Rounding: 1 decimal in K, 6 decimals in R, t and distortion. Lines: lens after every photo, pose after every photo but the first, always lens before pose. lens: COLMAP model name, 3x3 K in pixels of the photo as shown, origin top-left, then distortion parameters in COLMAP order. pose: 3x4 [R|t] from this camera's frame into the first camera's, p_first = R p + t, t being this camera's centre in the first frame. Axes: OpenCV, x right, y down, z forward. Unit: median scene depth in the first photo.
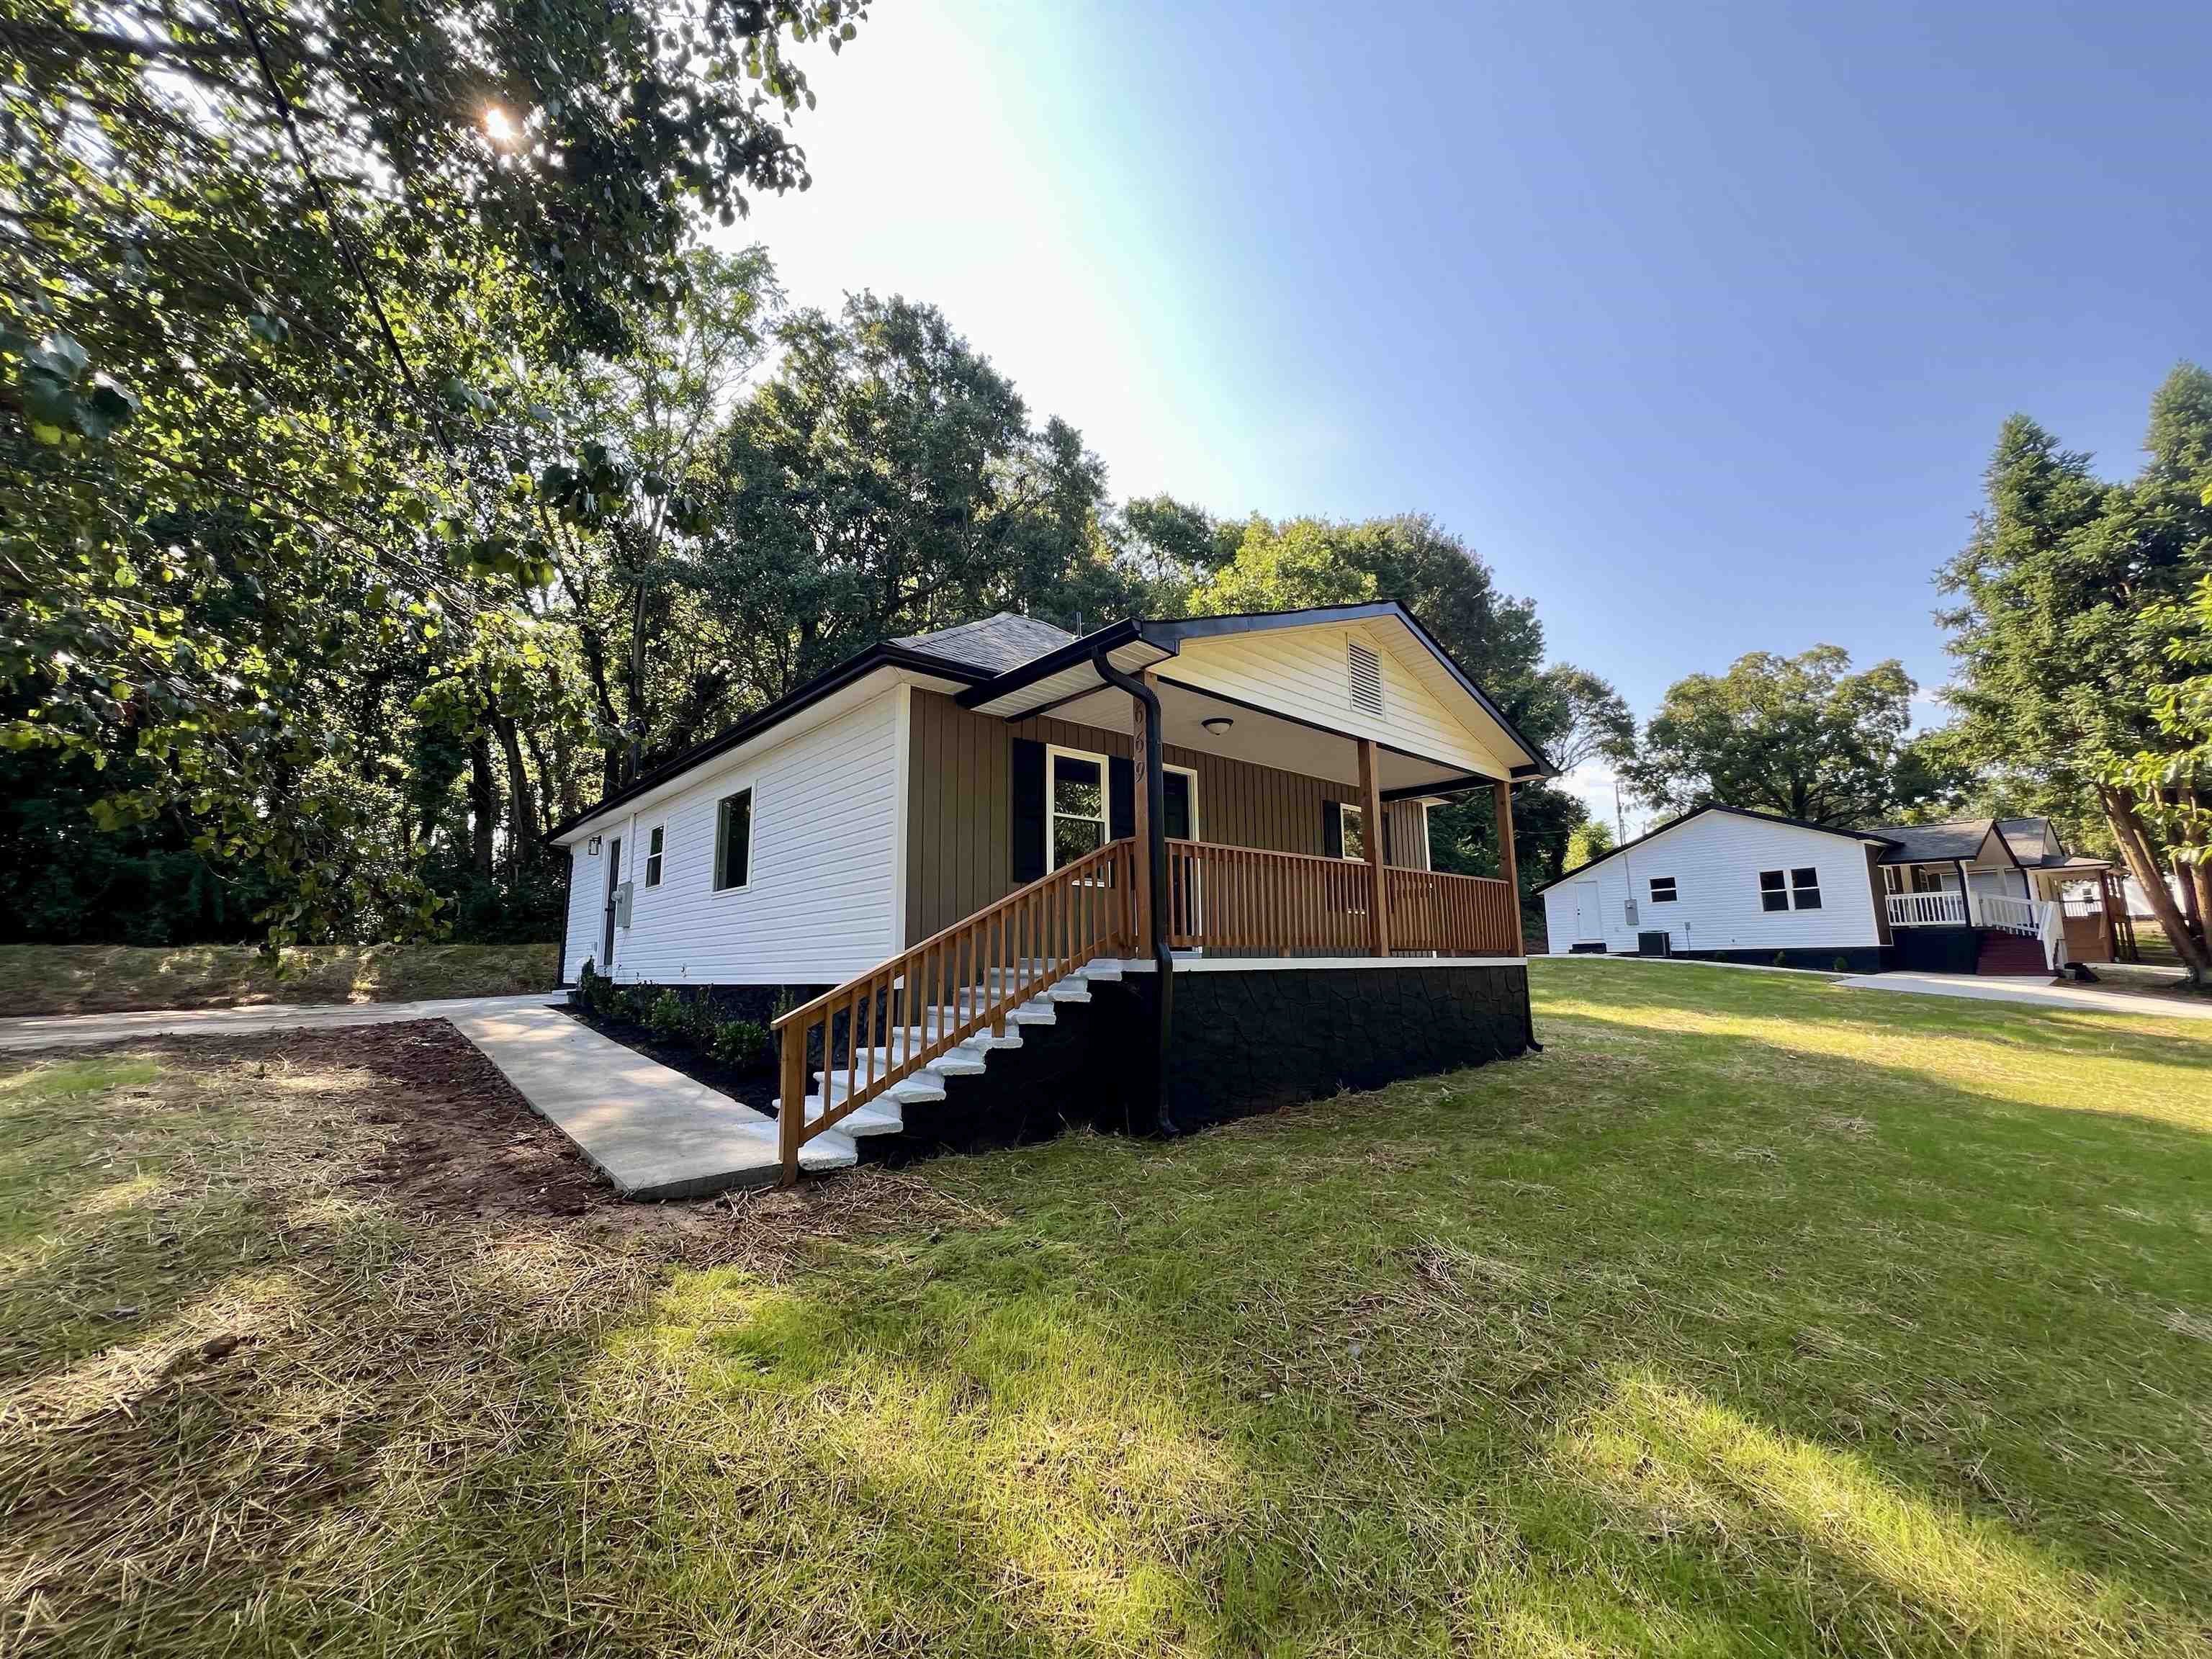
lens RADIAL K [[884.0, 0, 1101.2], [0, 884.0, 823.9], [0, 0, 1]] dist [-0.002184, -0.000283]
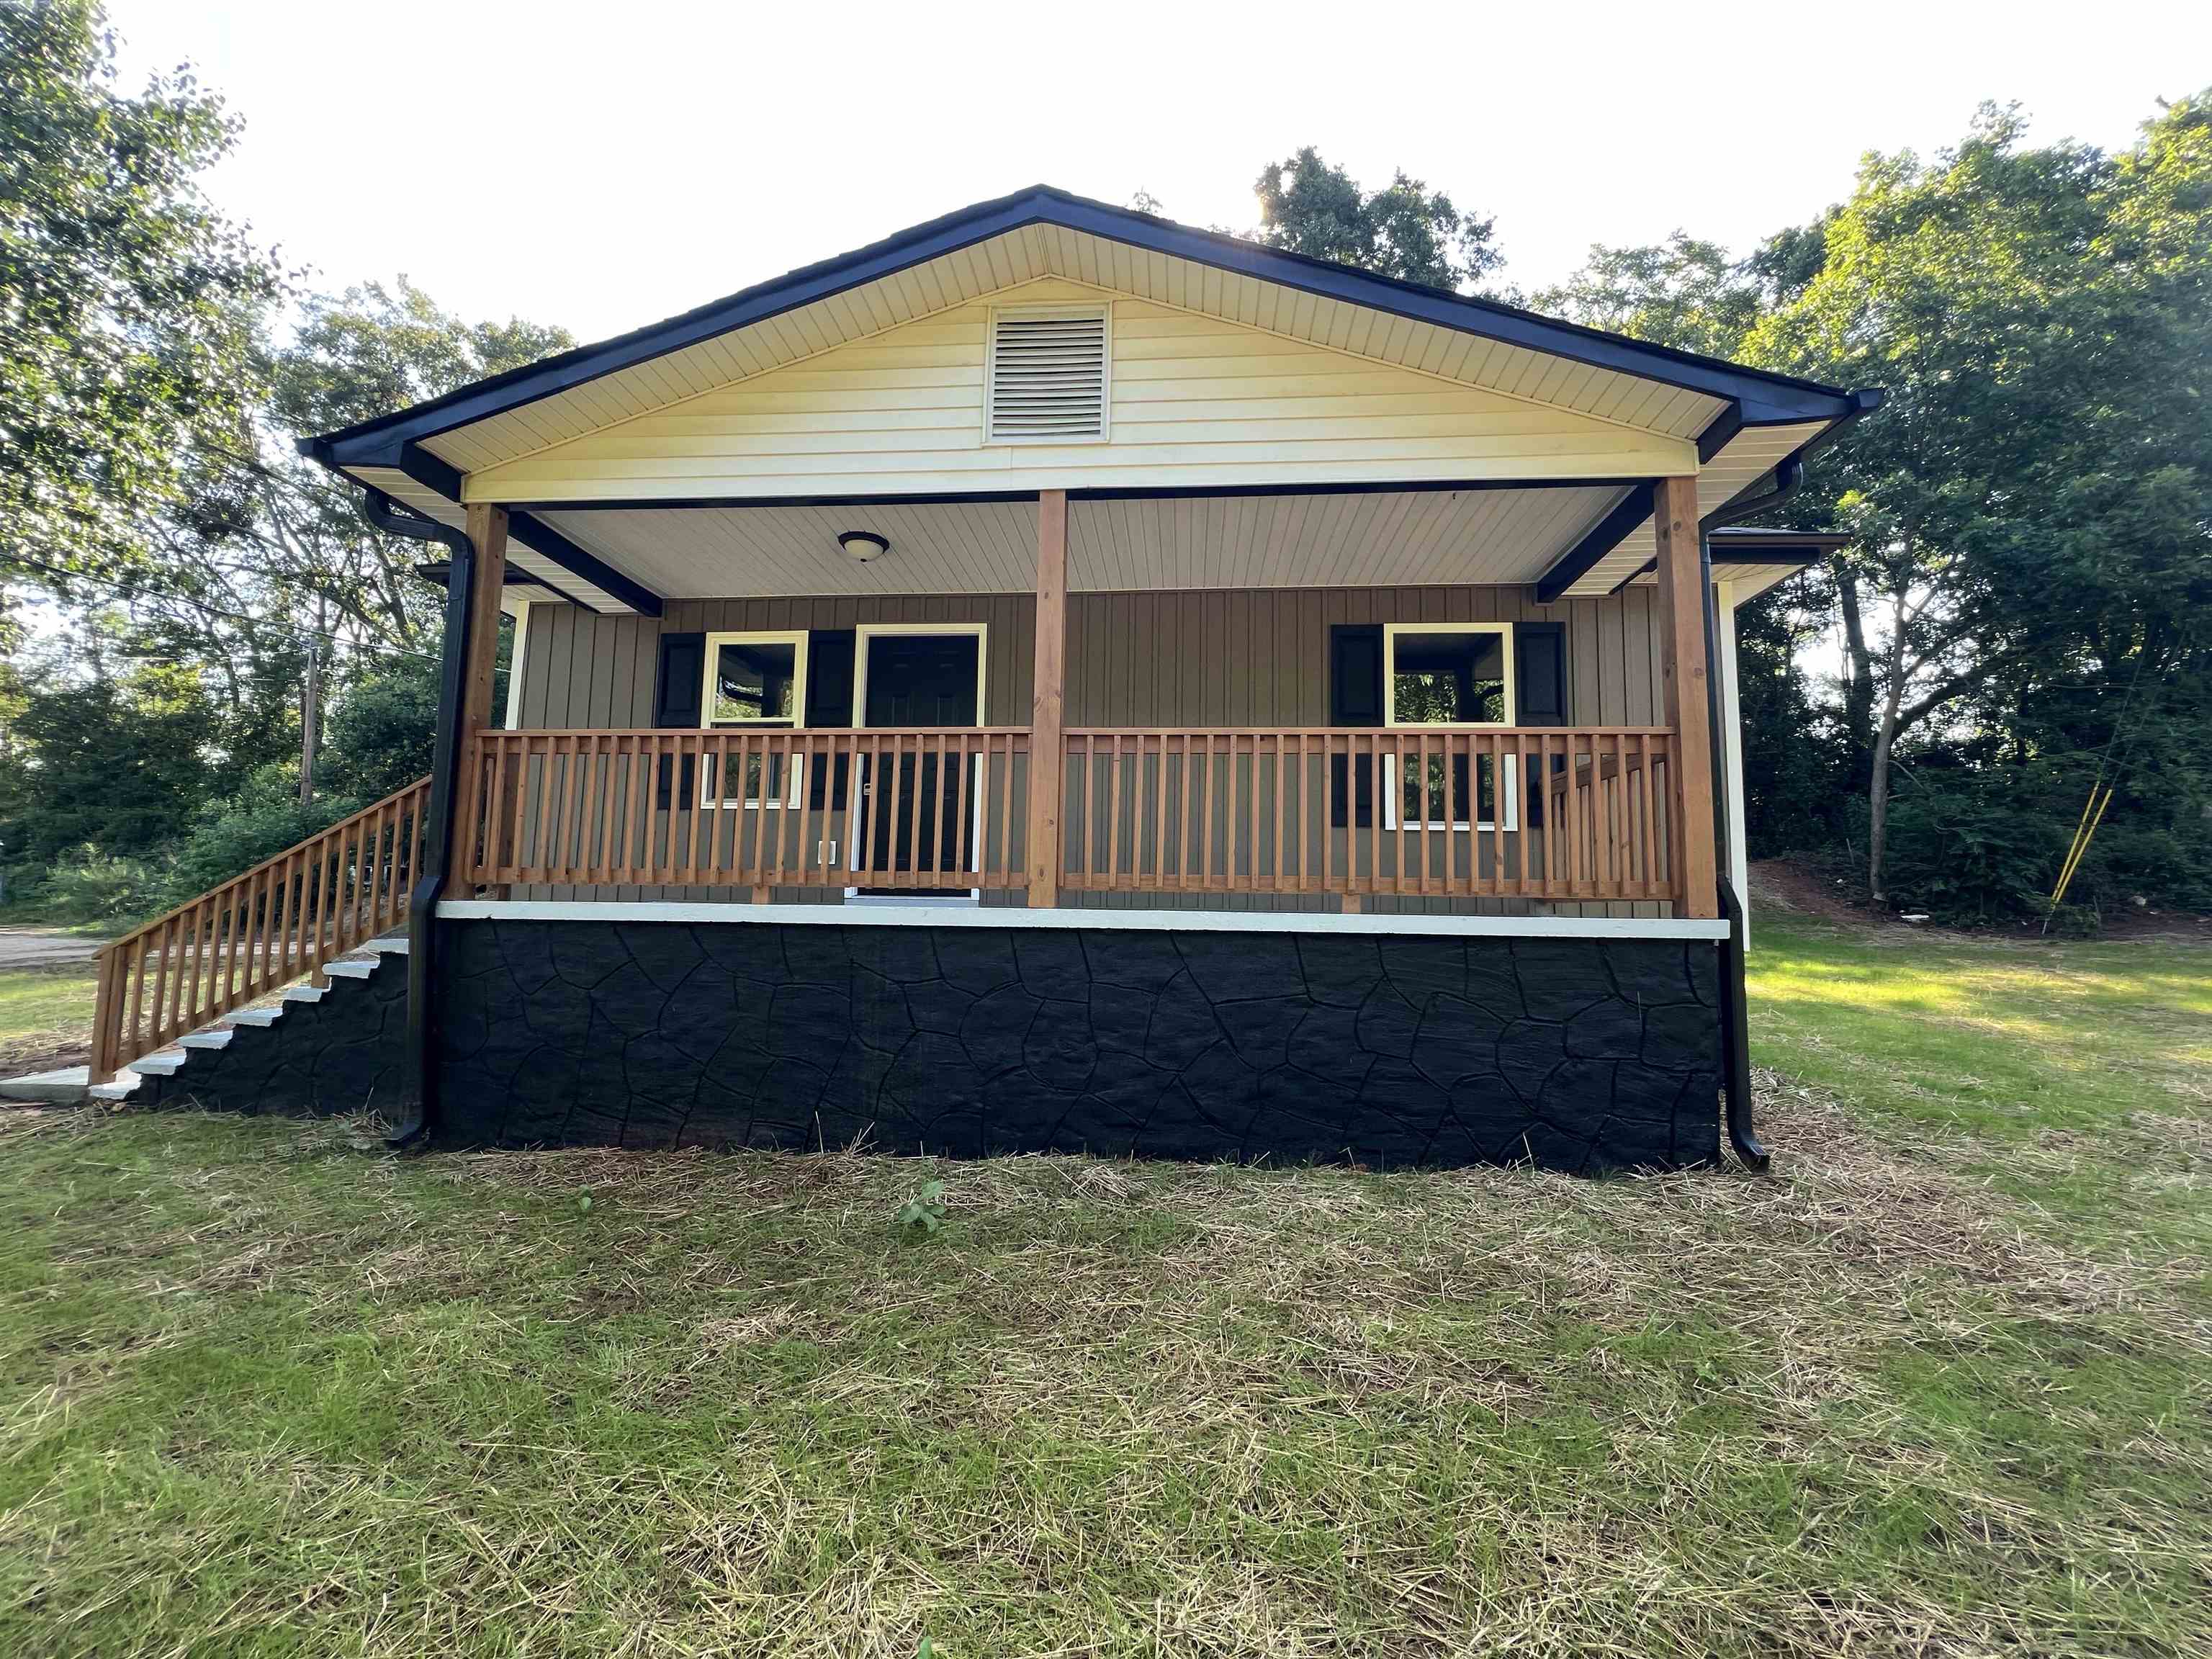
lens RADIAL K [[884.0, 0, 1101.2], [0, 884.0, 823.9], [0, 0, 1]] dist [-0.002184, -0.000283]
pose [[0.651845, -0.046686, -0.756914, 0.682211], [0.088131, 0.996004, 0.014464, 0.090225], [0.753214, -0.076136, 0.653355, 0.651705]]
